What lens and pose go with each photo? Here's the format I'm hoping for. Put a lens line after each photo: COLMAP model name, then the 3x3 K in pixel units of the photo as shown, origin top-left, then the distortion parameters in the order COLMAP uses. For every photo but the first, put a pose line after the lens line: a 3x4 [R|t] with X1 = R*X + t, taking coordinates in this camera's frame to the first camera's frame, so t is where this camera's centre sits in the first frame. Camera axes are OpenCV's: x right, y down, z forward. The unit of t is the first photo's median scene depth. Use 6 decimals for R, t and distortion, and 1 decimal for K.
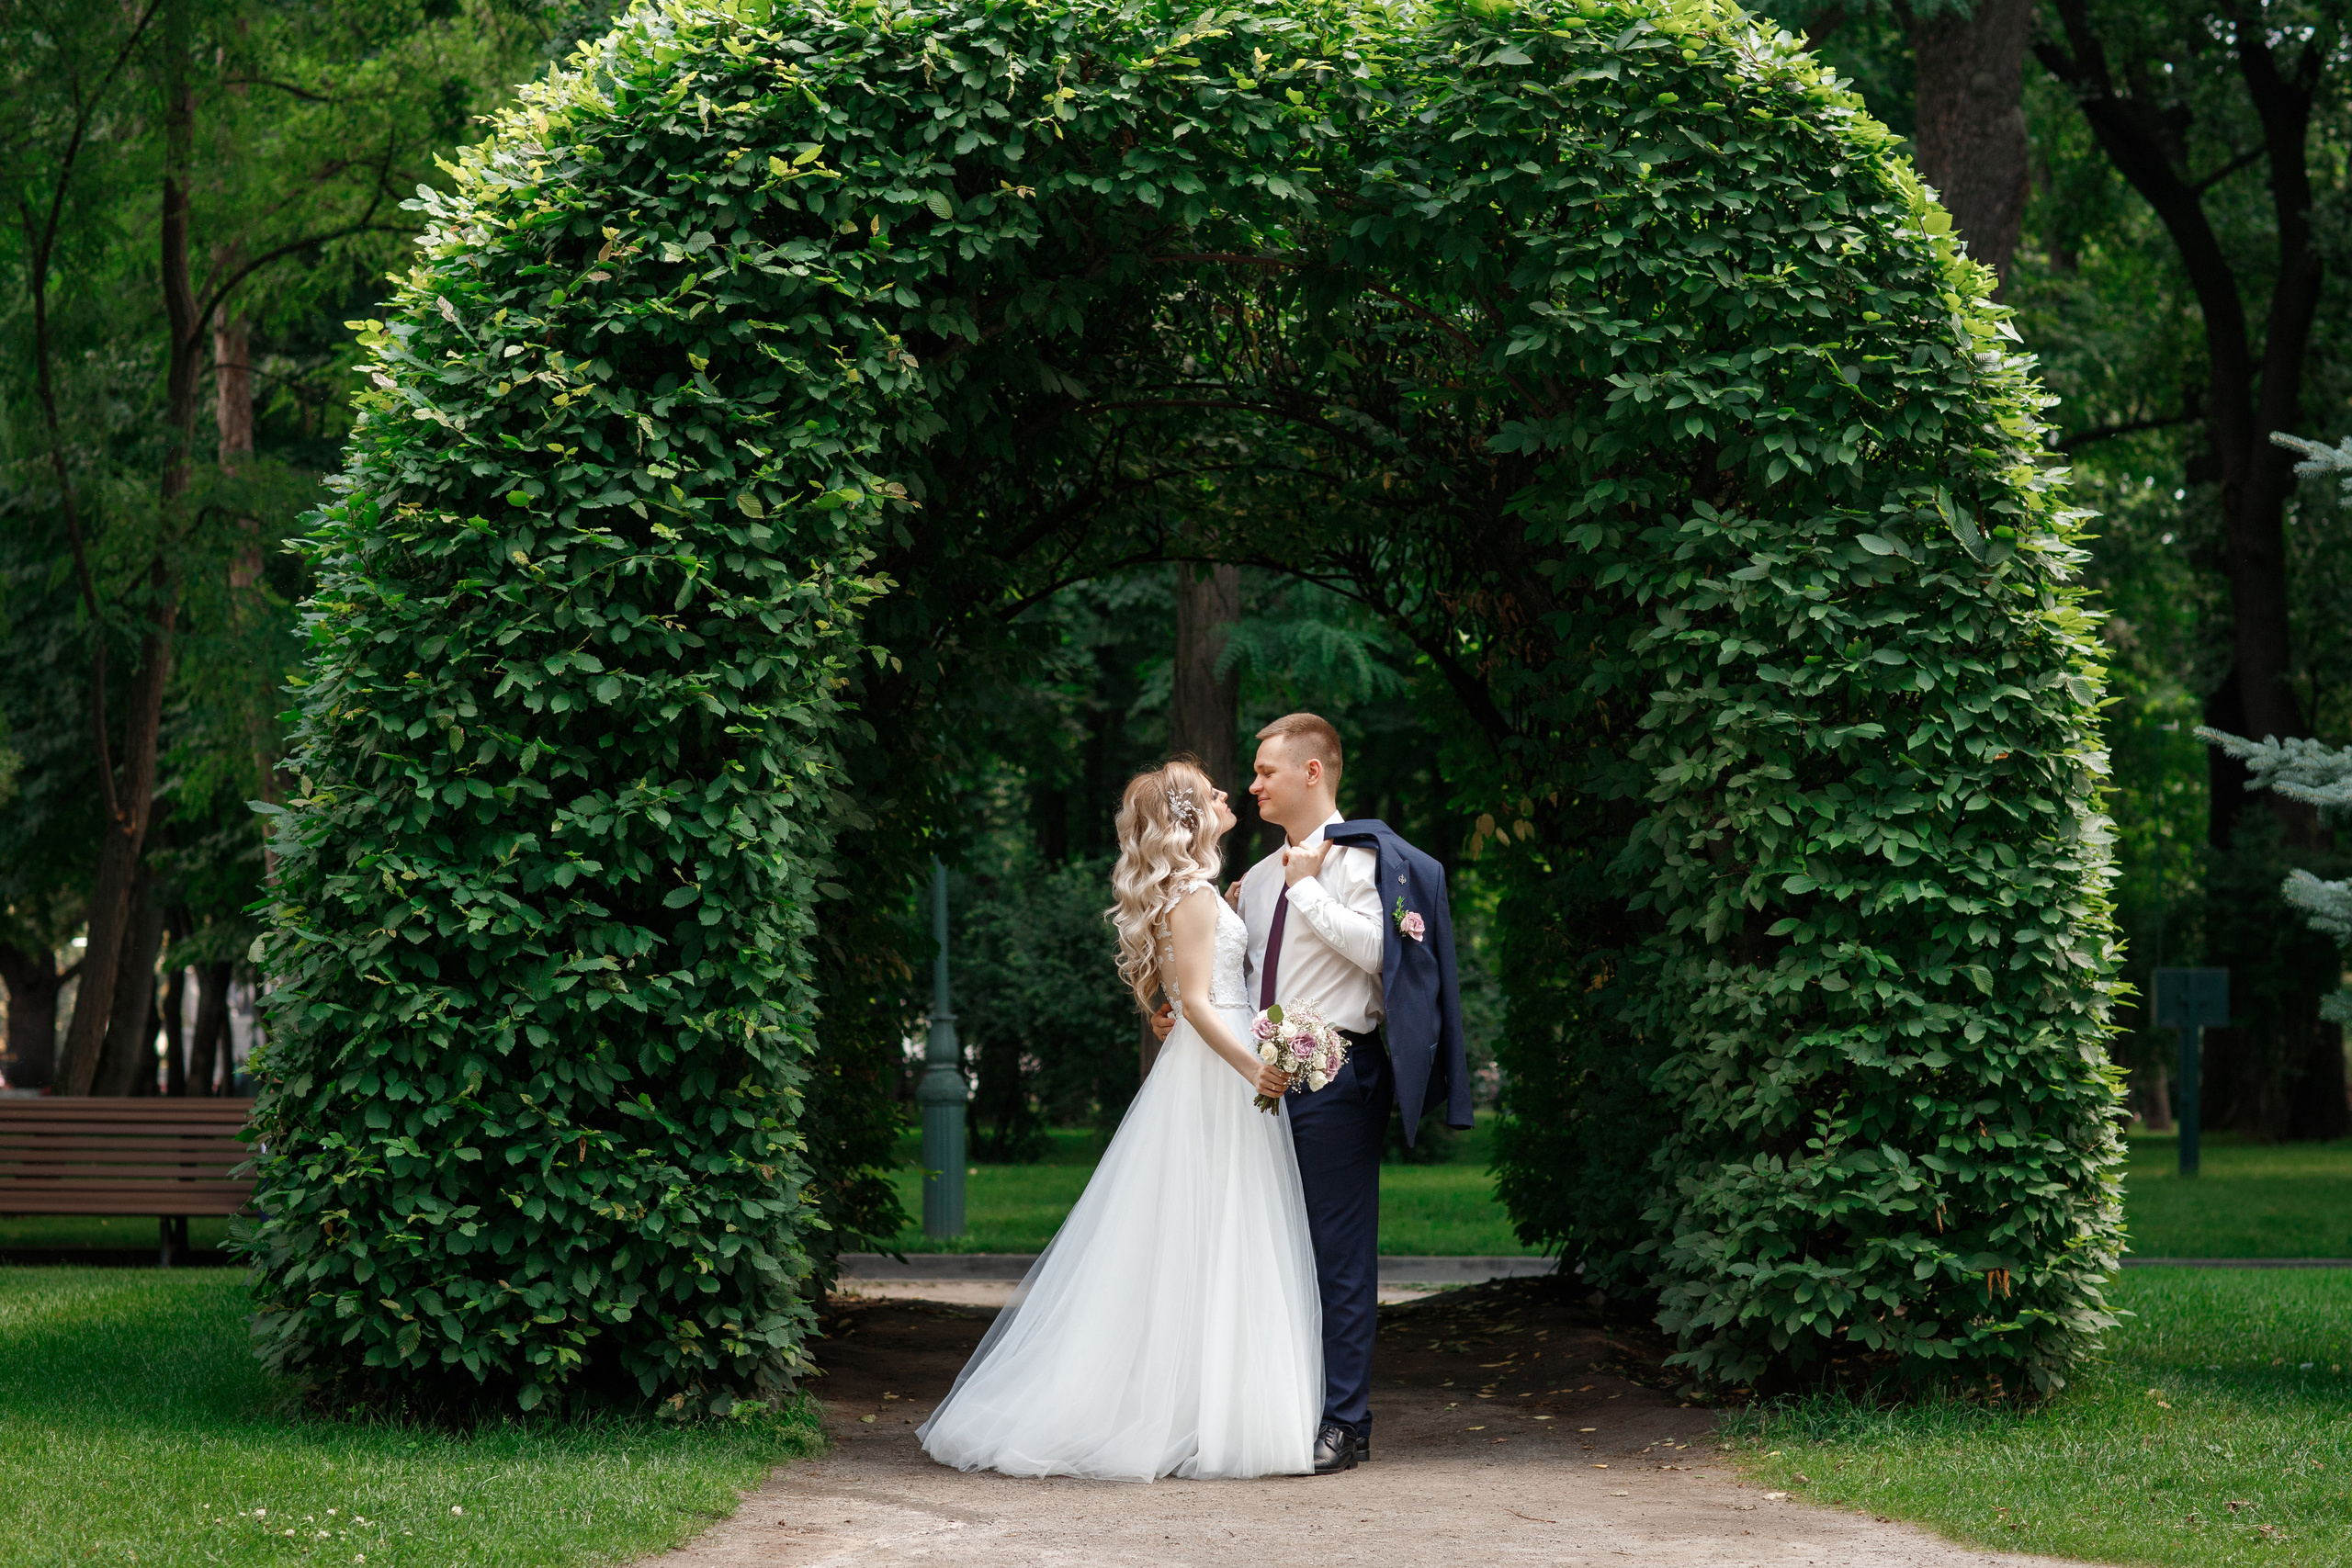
lens RADIAL K [[7034.1, 0, 1176.0], [0, 7034.1, 784.0], [0, 0, 1]] dist [-0.284510, 3.003982]
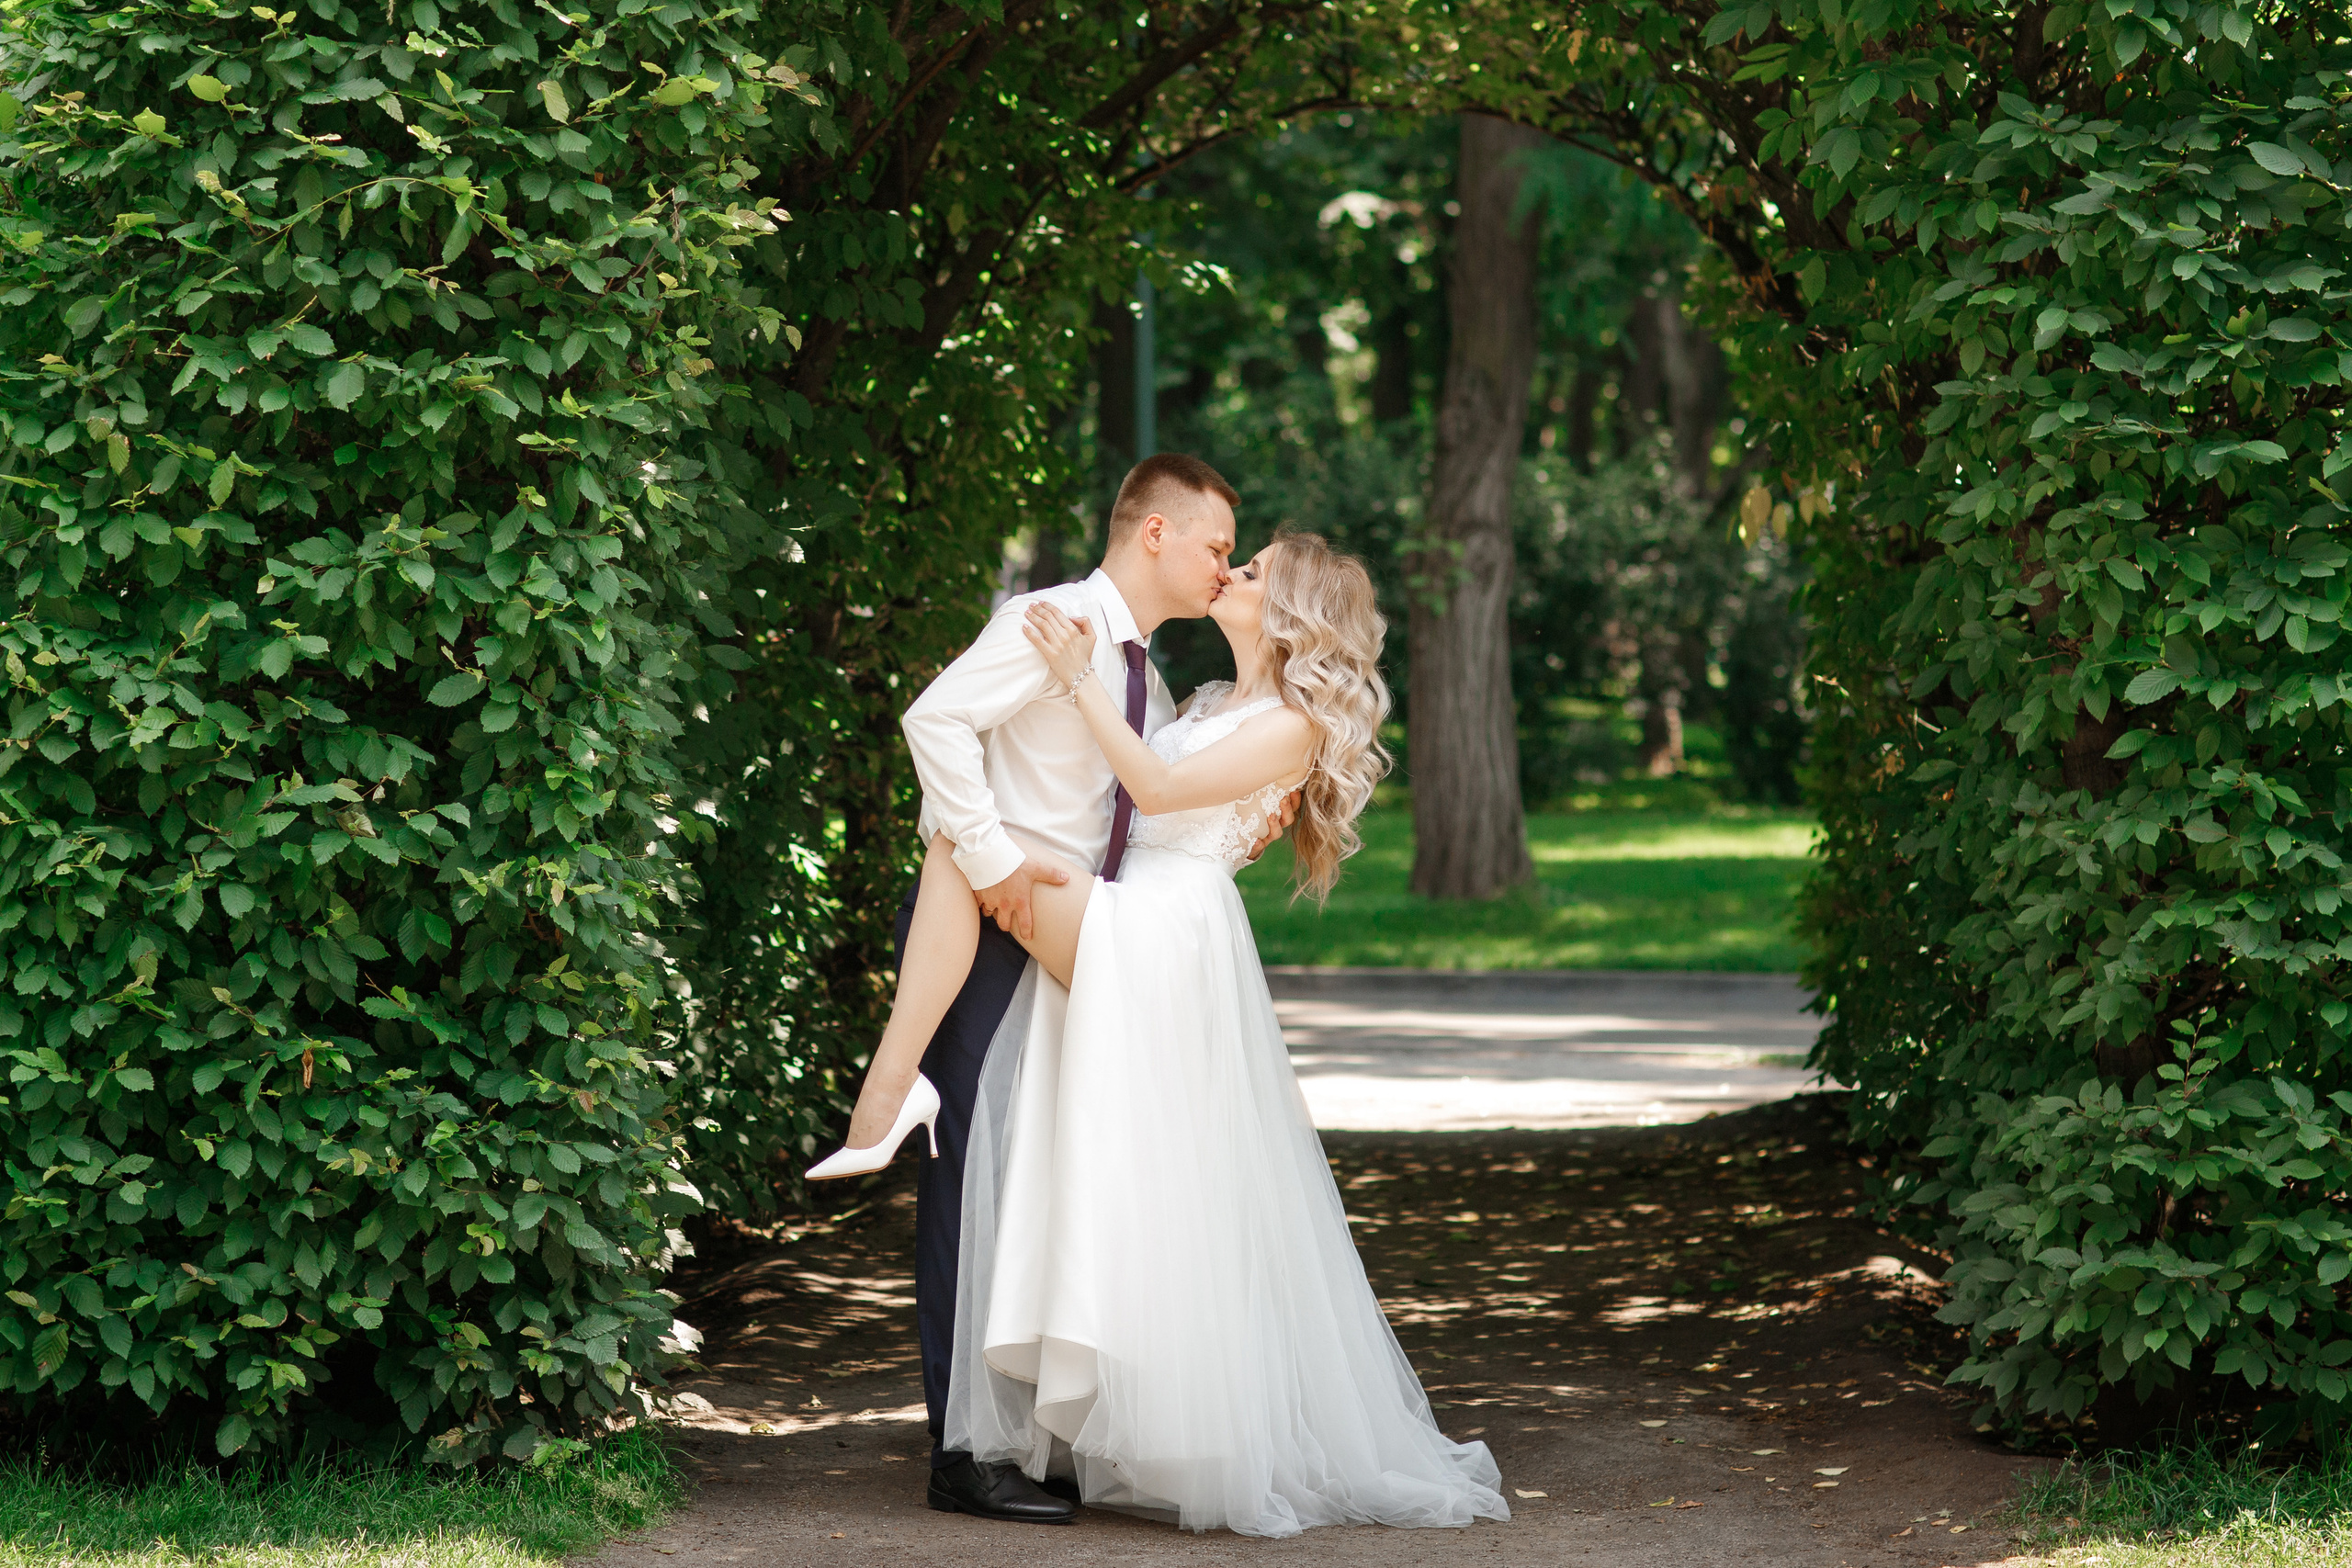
lens RADIAL K [[7034.1, 0, 1176.0], [0, 7034.1, 784.0], [0, 0, 1]] dist [-0.284510, 3.003982]
pose [[0.996550, 0.010144, -0.082372, 0.052299], [-0.002771, 0.996015, 0.089138, -0.034527], [0.082948, -0.088602, 0.992607, 0.344454]]
